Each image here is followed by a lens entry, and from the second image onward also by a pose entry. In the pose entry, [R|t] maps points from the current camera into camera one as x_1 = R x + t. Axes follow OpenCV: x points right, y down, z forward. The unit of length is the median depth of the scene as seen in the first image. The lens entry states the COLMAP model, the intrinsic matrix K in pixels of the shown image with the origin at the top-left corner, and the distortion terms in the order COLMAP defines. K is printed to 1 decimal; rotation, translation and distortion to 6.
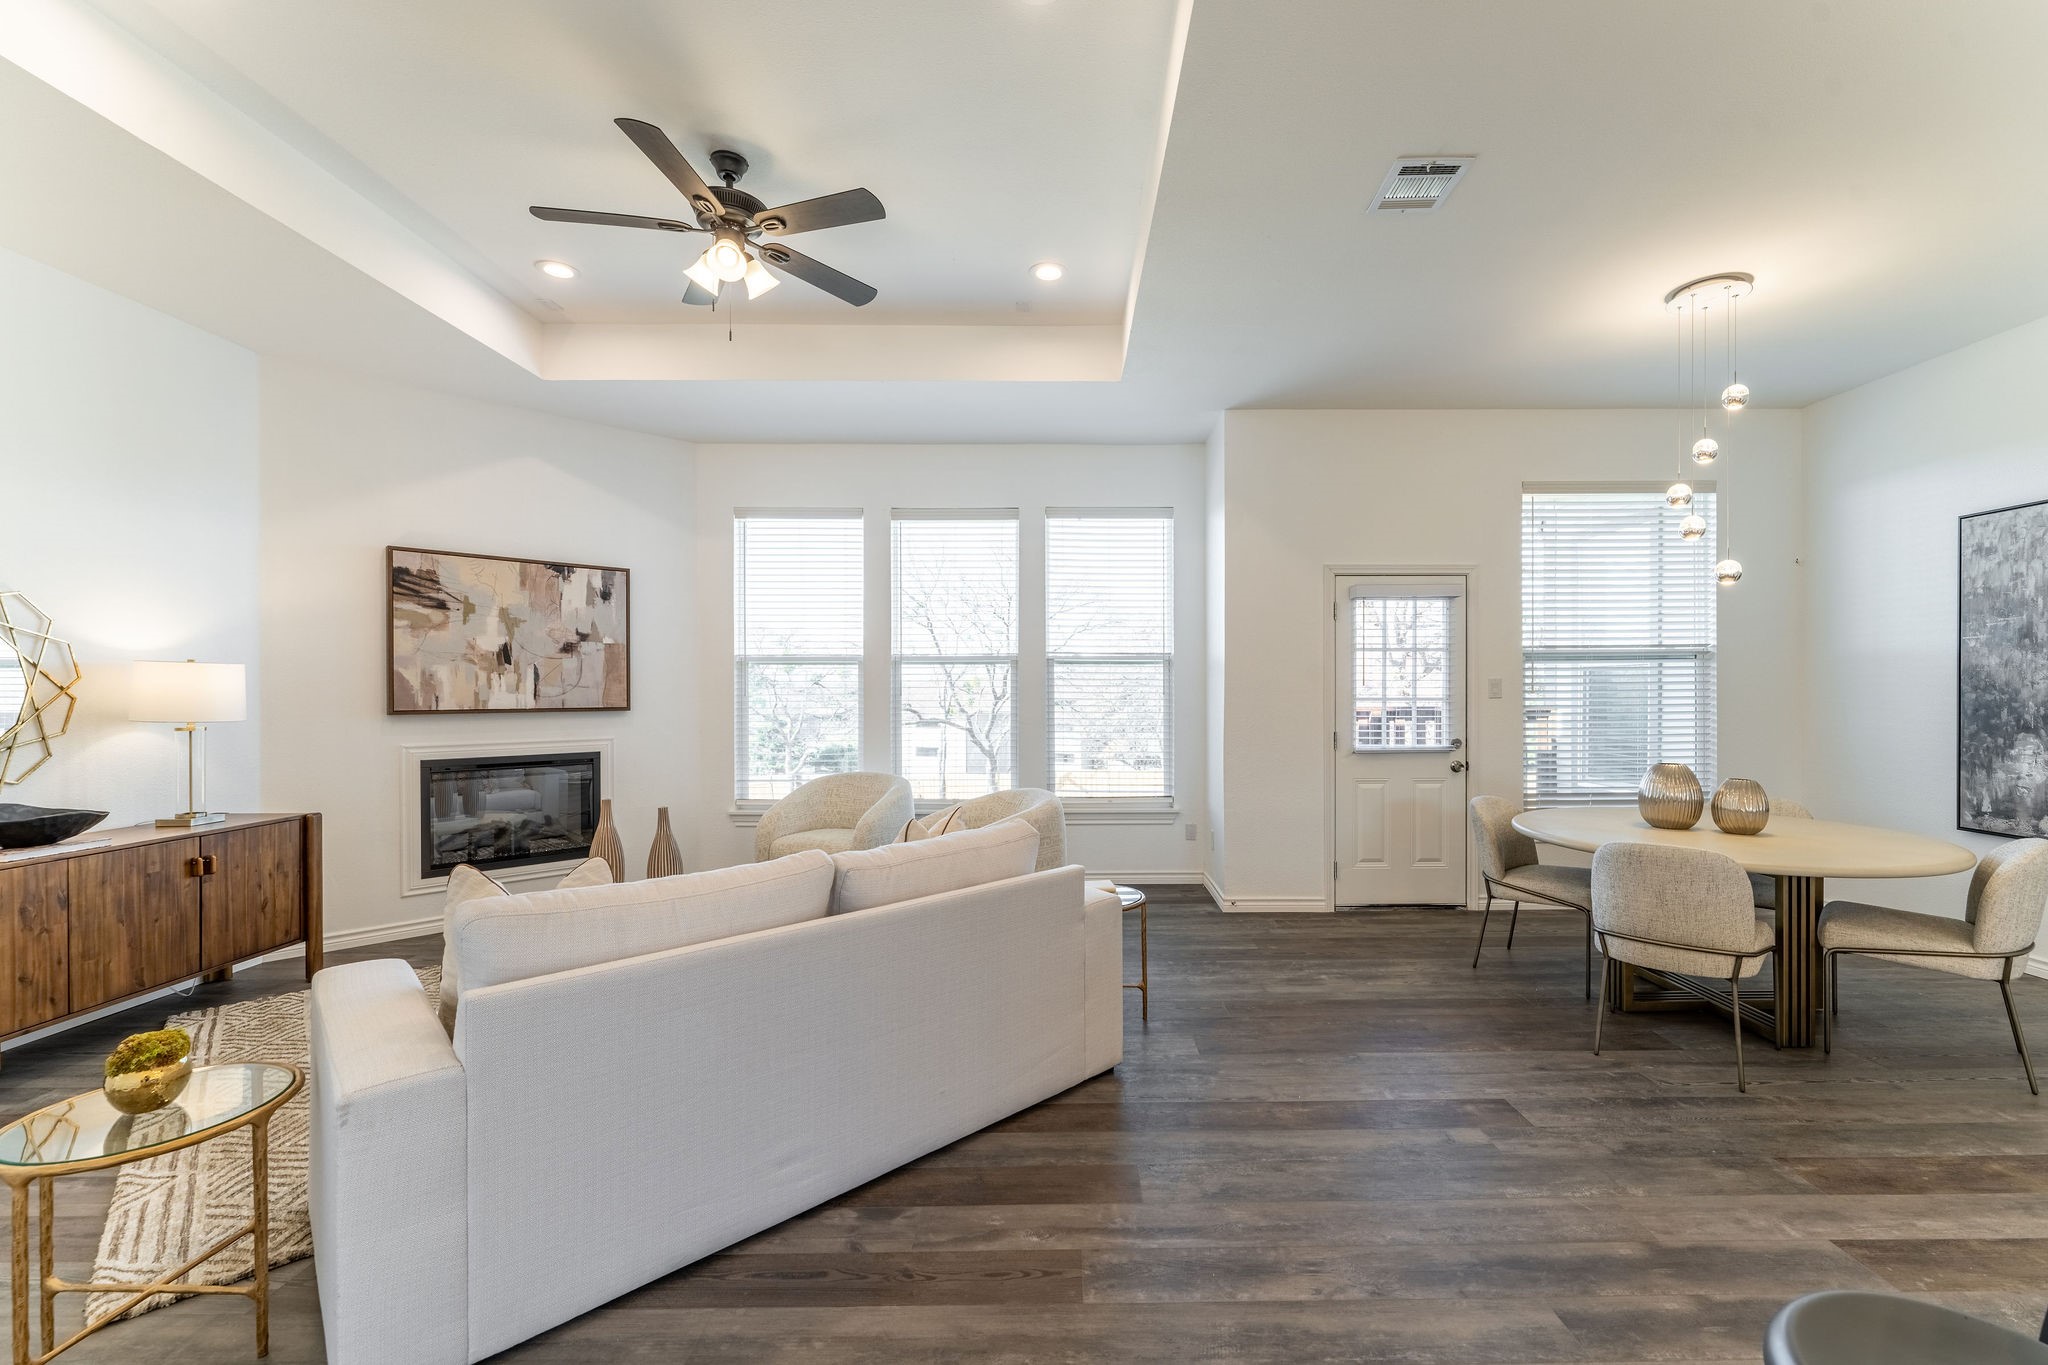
lens RADIAL K [[835.6, 0, 1083.3], [0, 835.6, 689.2], [0, 0, 1]] dist [-0.001025, -0.000056]
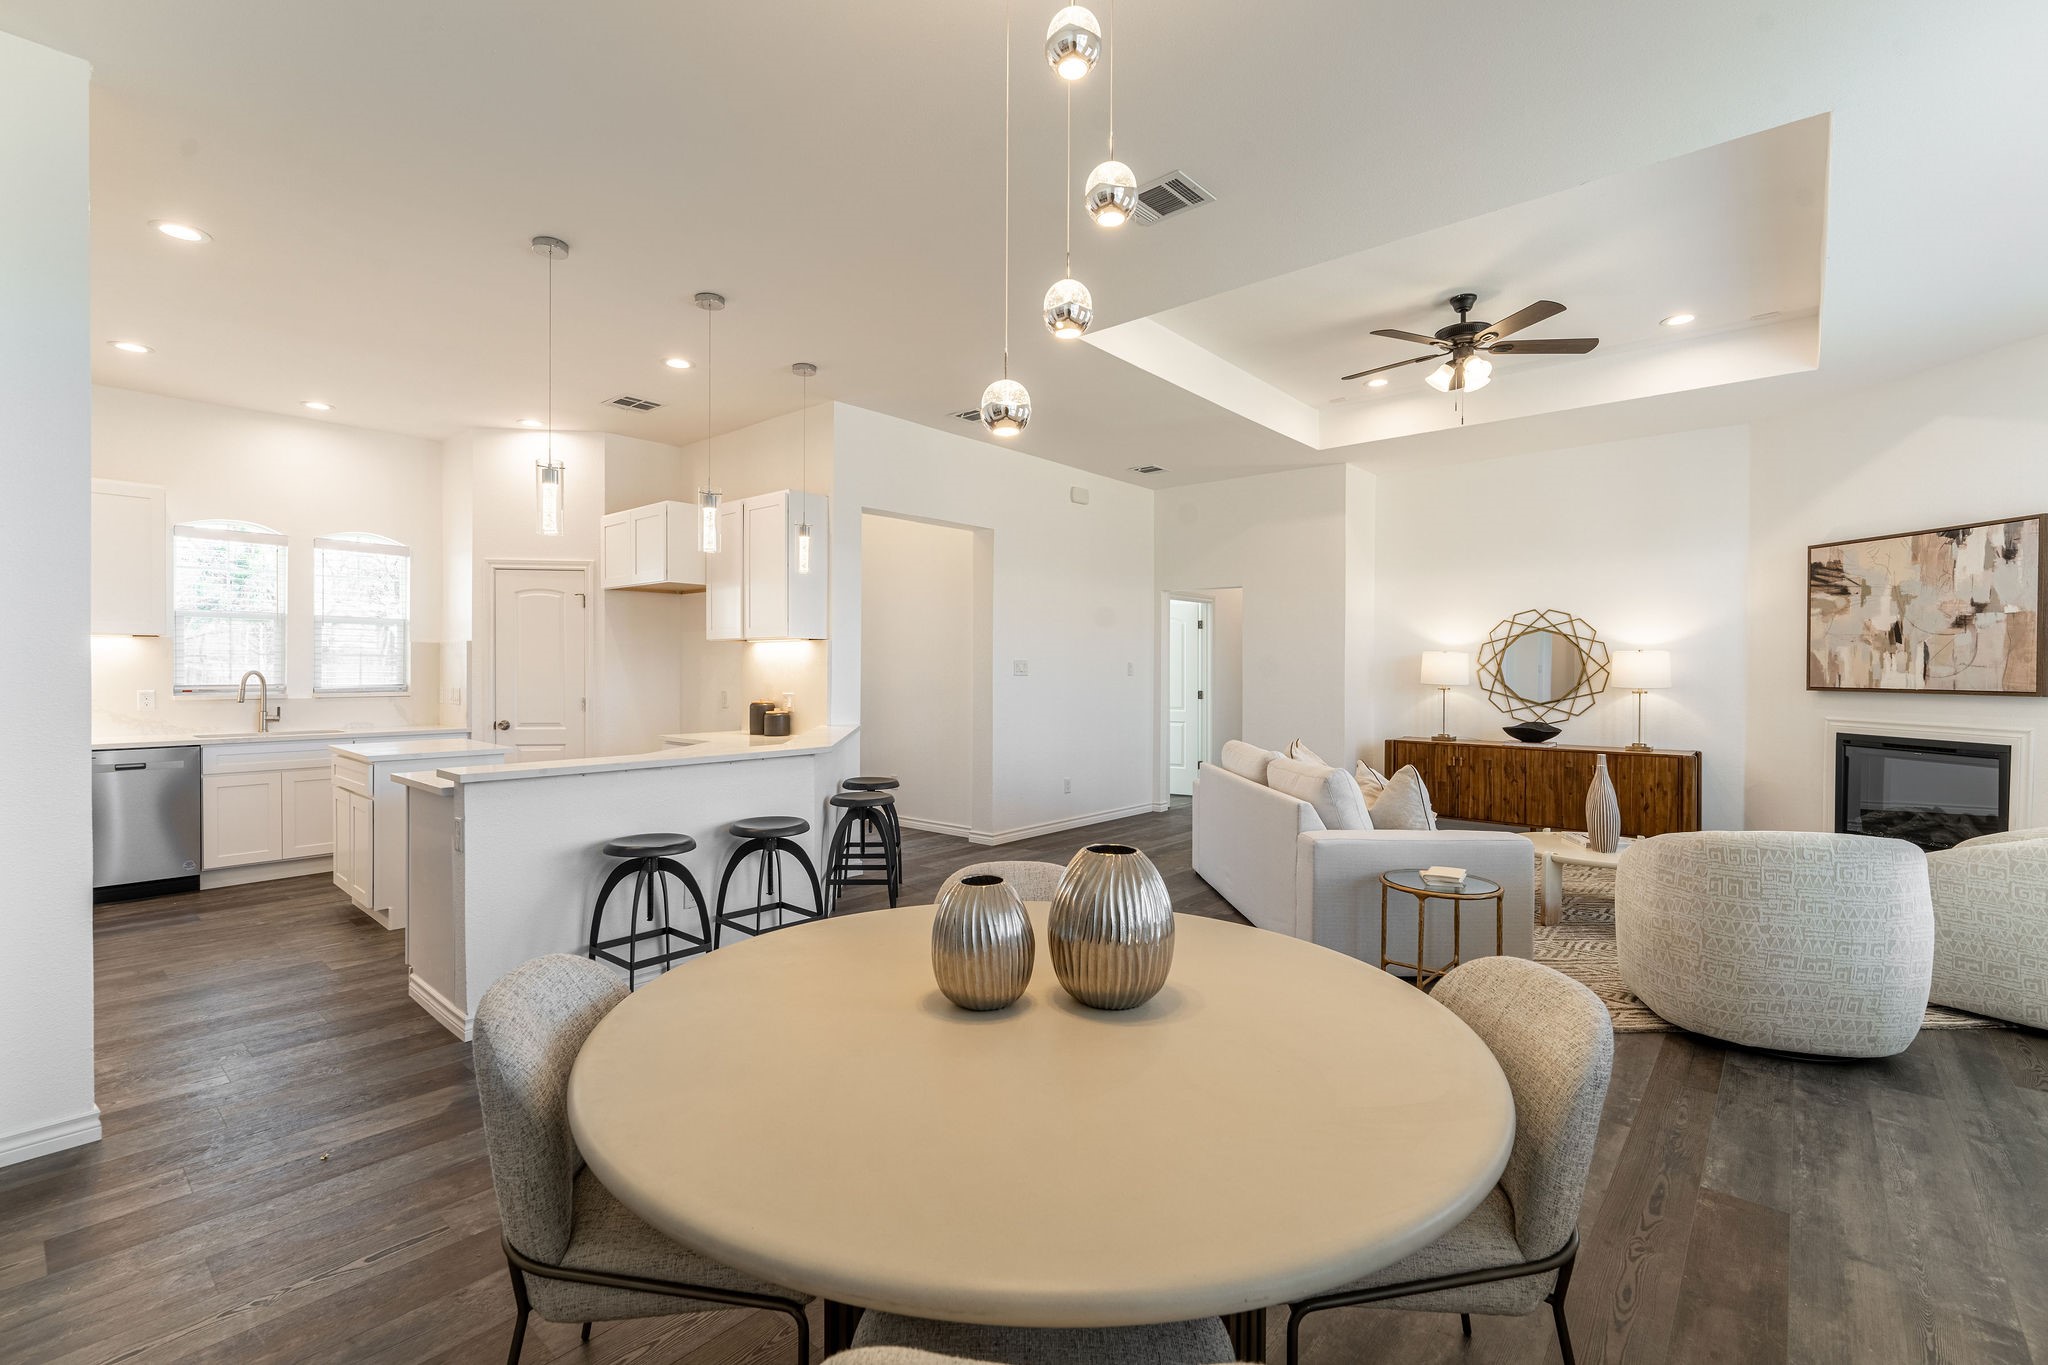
lens RADIAL K [[903.8, 0, 1004.3], [0, 903.8, 682.2], [0, 0, 1]] dist [-0.000351, 0.000629]
pose [[-0.674076, 0.014213, -0.738525, 0.827940], [0.000390, 0.999822, 0.018886, -0.004815], [0.738662, 0.012442, -0.673961, 0.976772]]
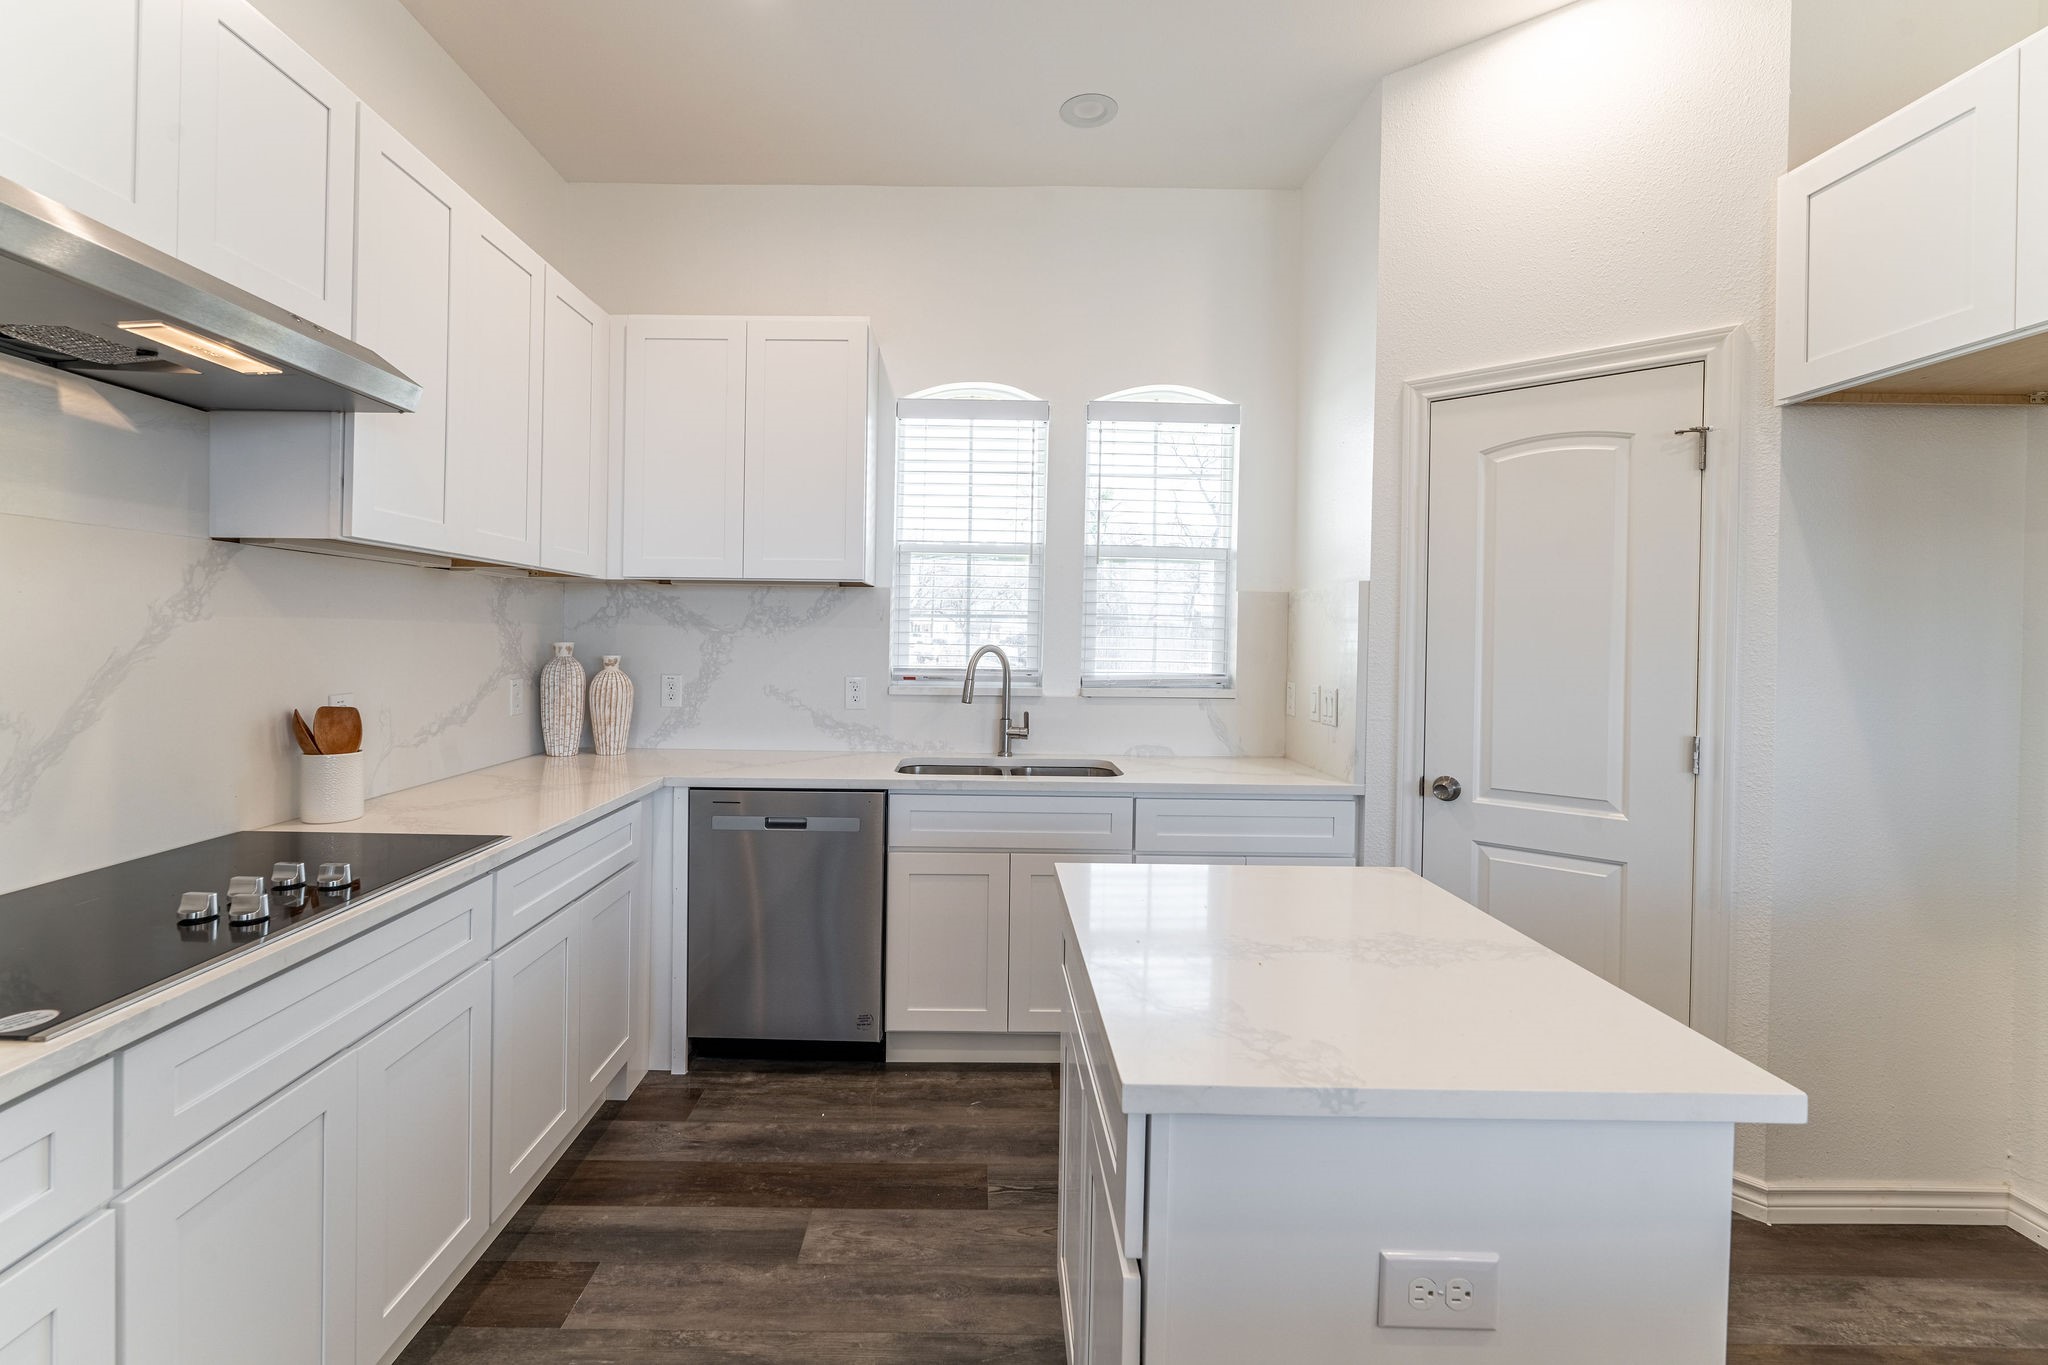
lens RADIAL K [[858.3, 0, 979.6], [0, 858.3, 645.1], [0, 0, 1]] dist [-0.003601, -0.000107]
pose [[-0.999894, -0.008130, 0.012098, 0.605777], [-0.008017, 0.999925, 0.009304, -0.003254], [-0.012173, 0.009206, -0.999884, 0.022348]]
